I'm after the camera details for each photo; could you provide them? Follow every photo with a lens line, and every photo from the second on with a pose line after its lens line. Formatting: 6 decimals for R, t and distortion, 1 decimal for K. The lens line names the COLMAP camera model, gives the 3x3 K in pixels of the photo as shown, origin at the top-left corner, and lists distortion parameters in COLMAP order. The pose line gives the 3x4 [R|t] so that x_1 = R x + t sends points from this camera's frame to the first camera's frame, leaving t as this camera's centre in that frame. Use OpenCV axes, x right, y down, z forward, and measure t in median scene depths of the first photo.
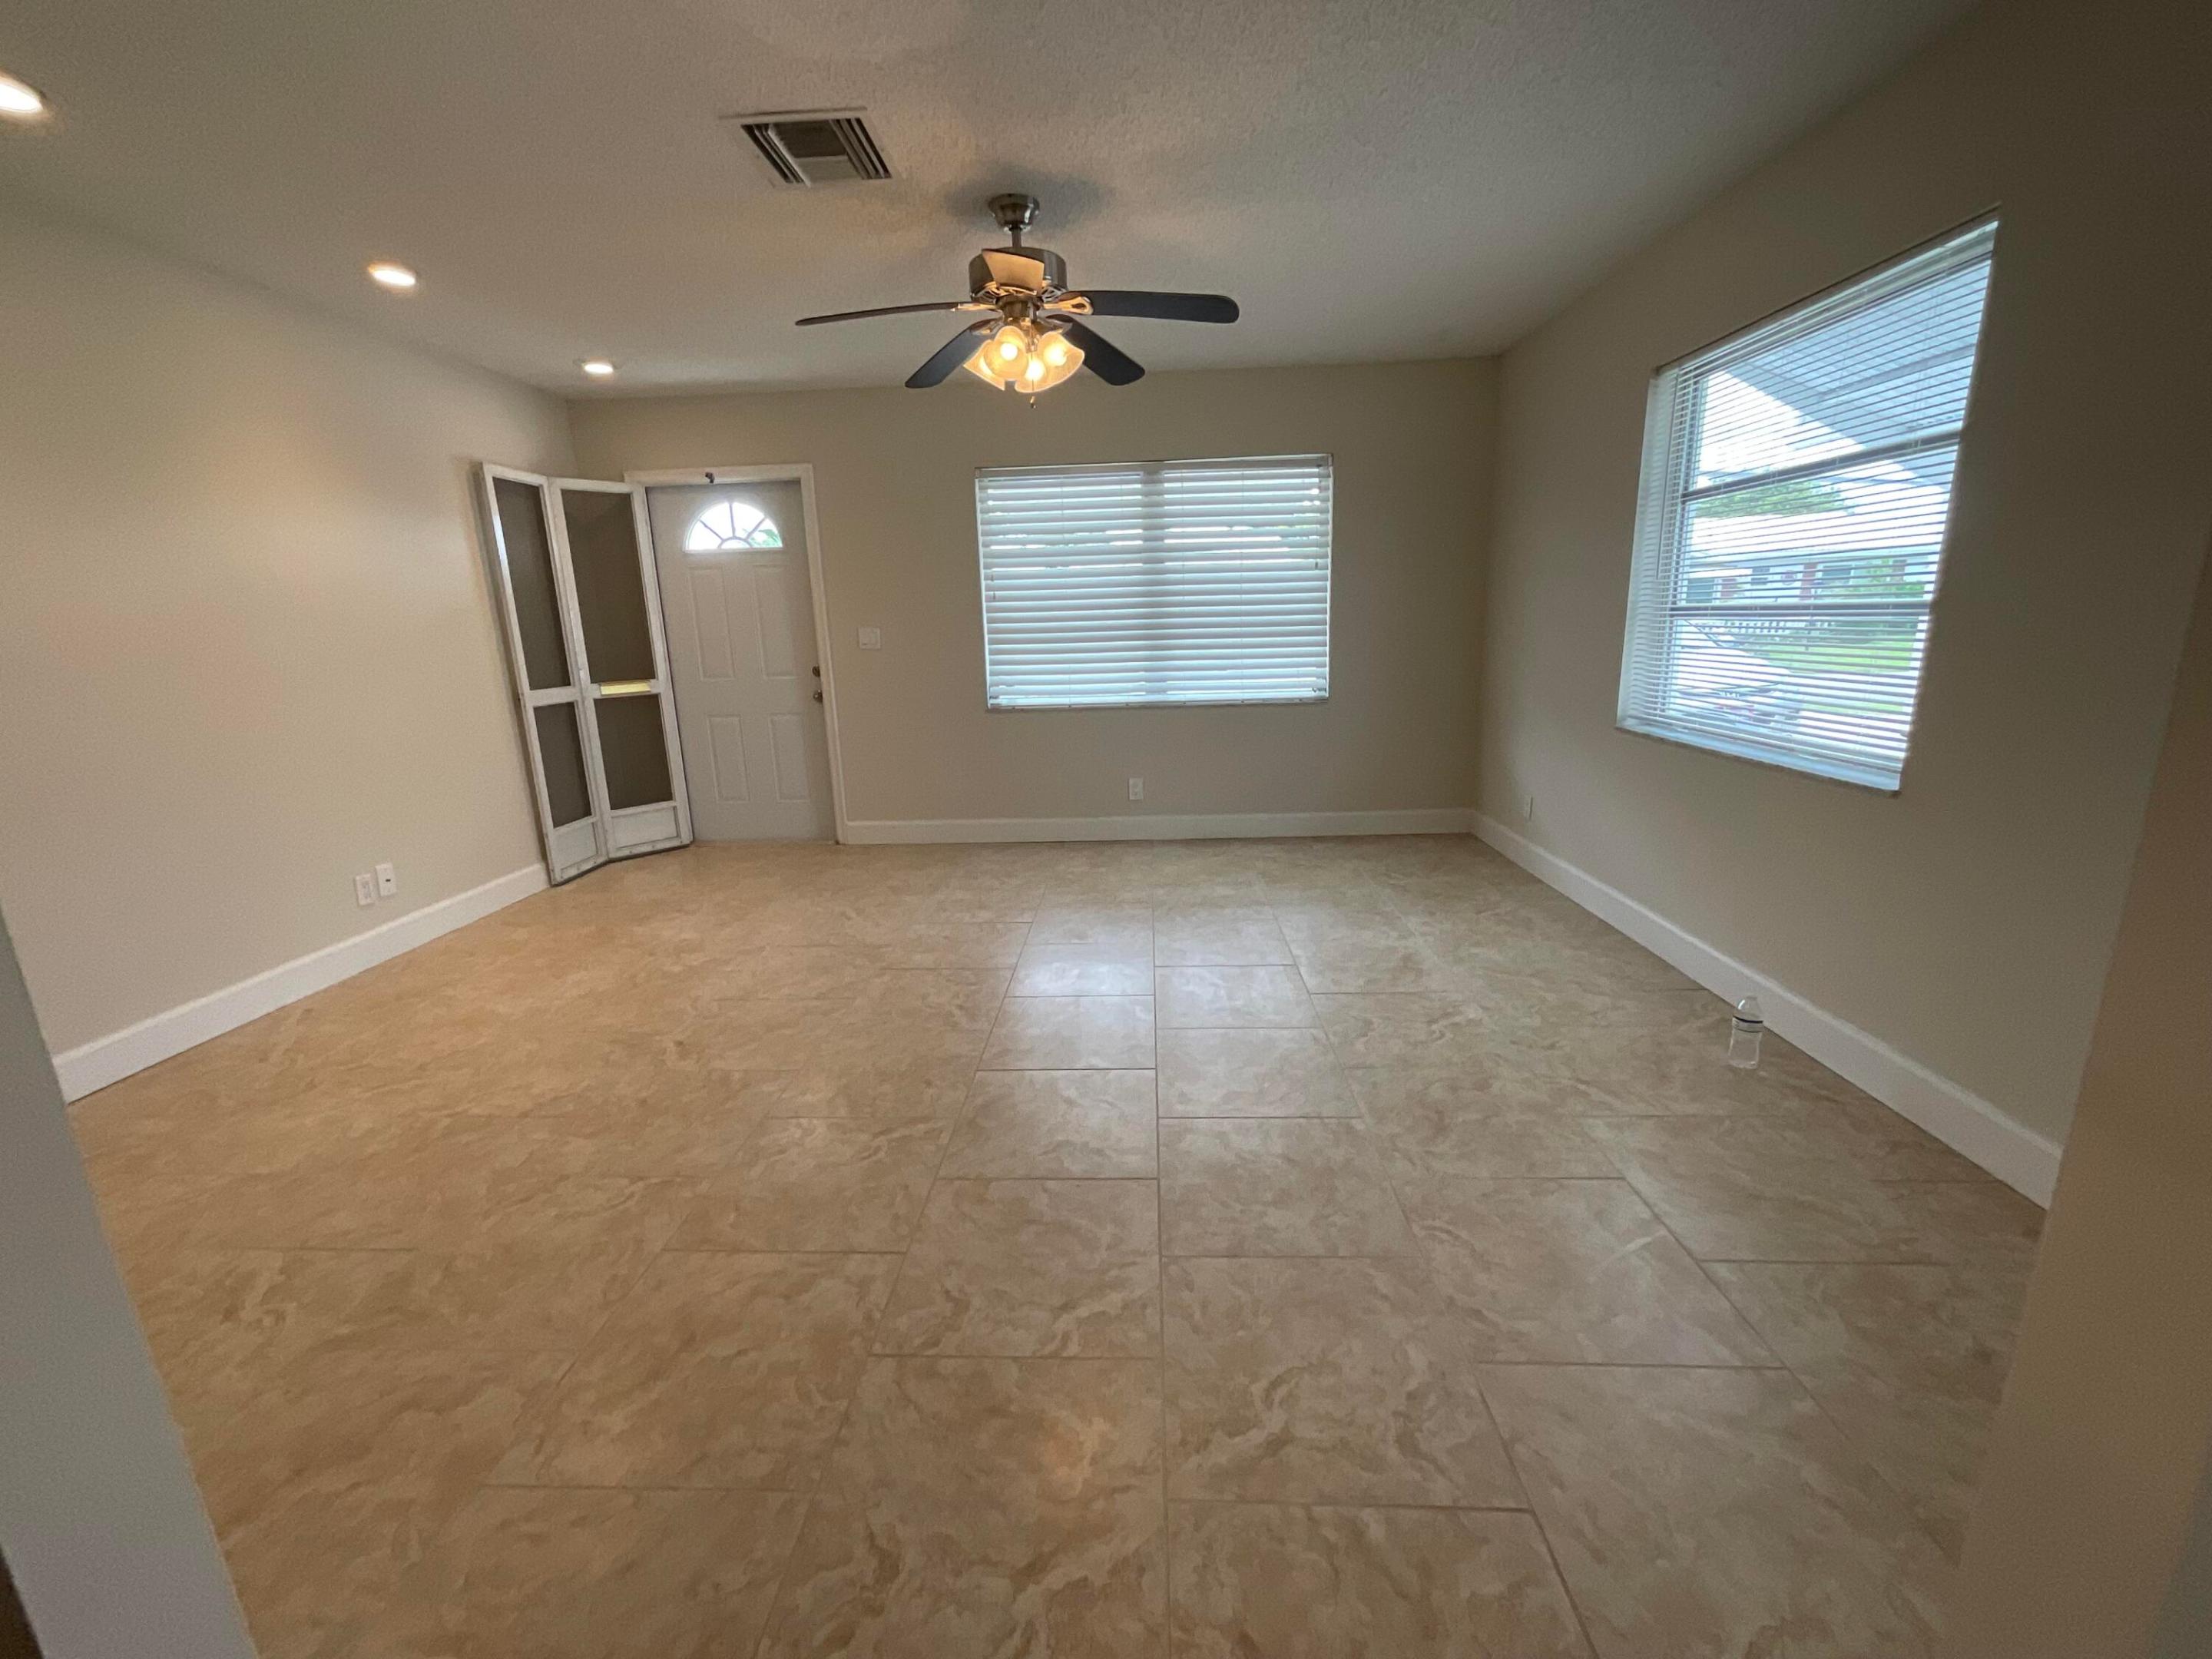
lens RADIAL K [[903.2, 0, 1104.6], [0, 903.2, 824.1], [0, 0, 1]] dist [-0.000416, 0.000604]
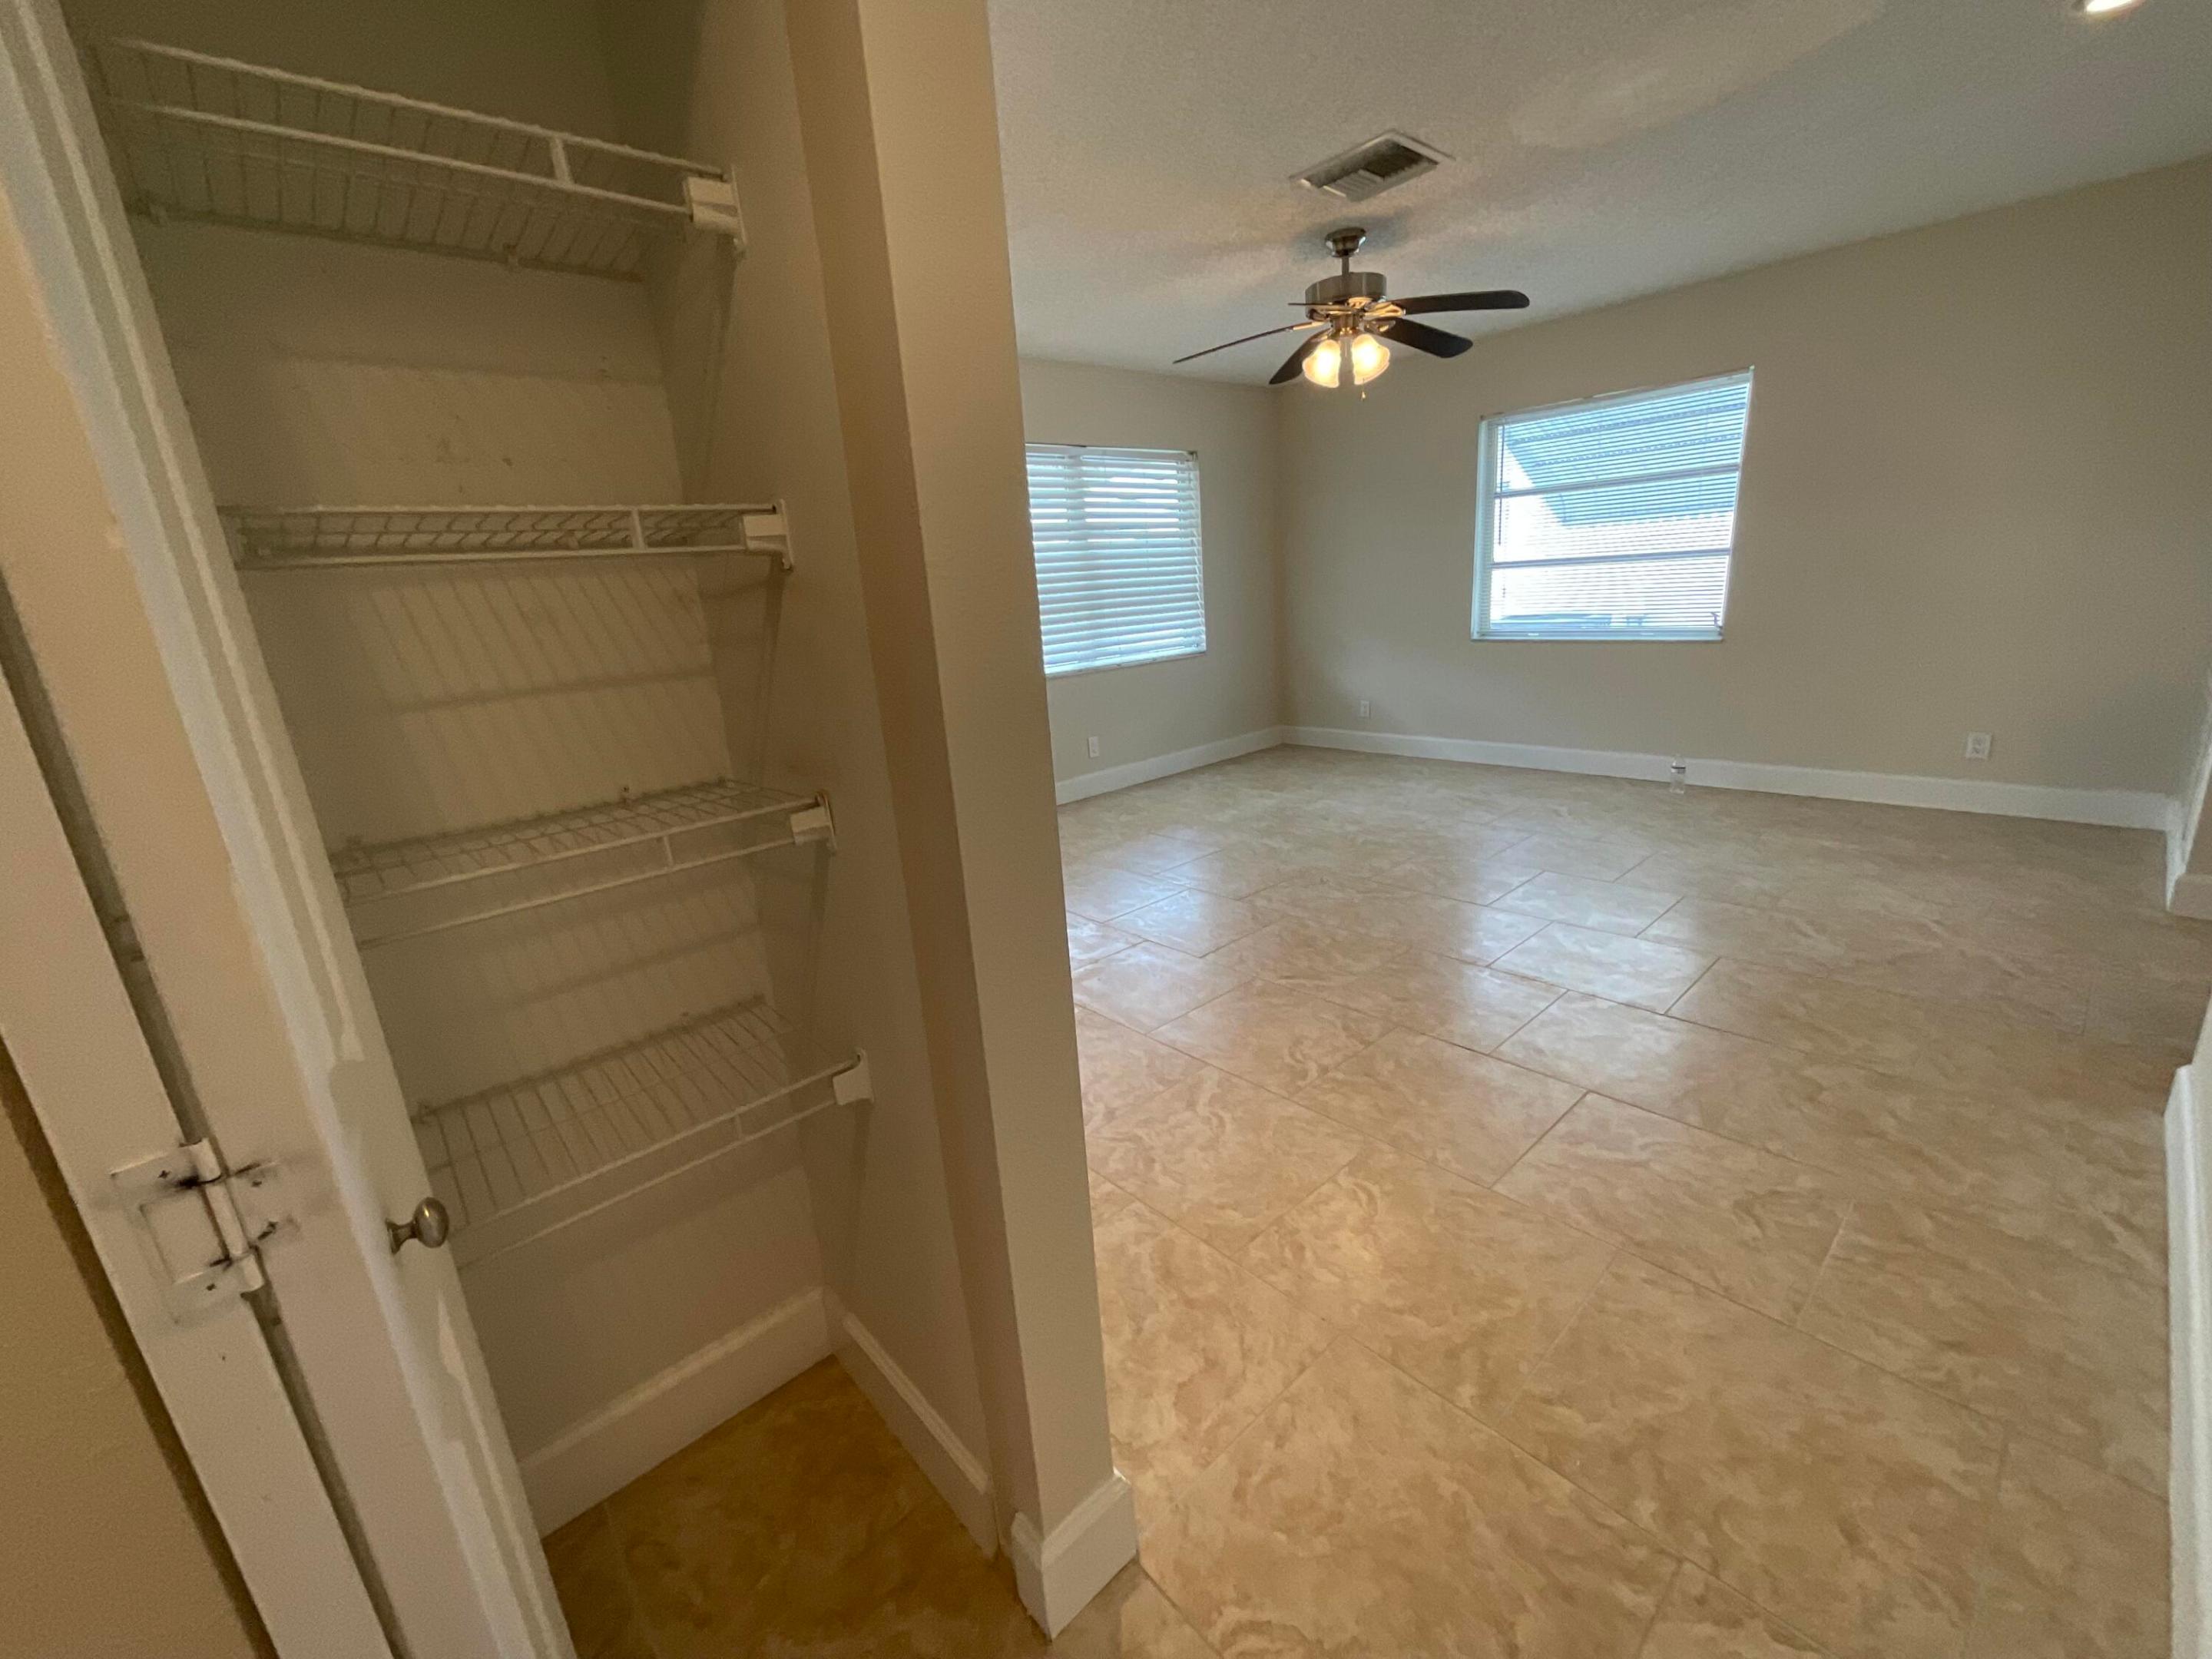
lens RADIAL K [[895.8, 0, 1106.0], [0, 895.8, 829.5], [0, 0, 1]] dist [0.022115, 0.000155]
pose [[0.704893, -0.207580, 0.678260, -1.329186], [0.200763, 0.975506, 0.089905, -0.066685], [-0.680309, 0.072796, 0.729302, 0.370904]]
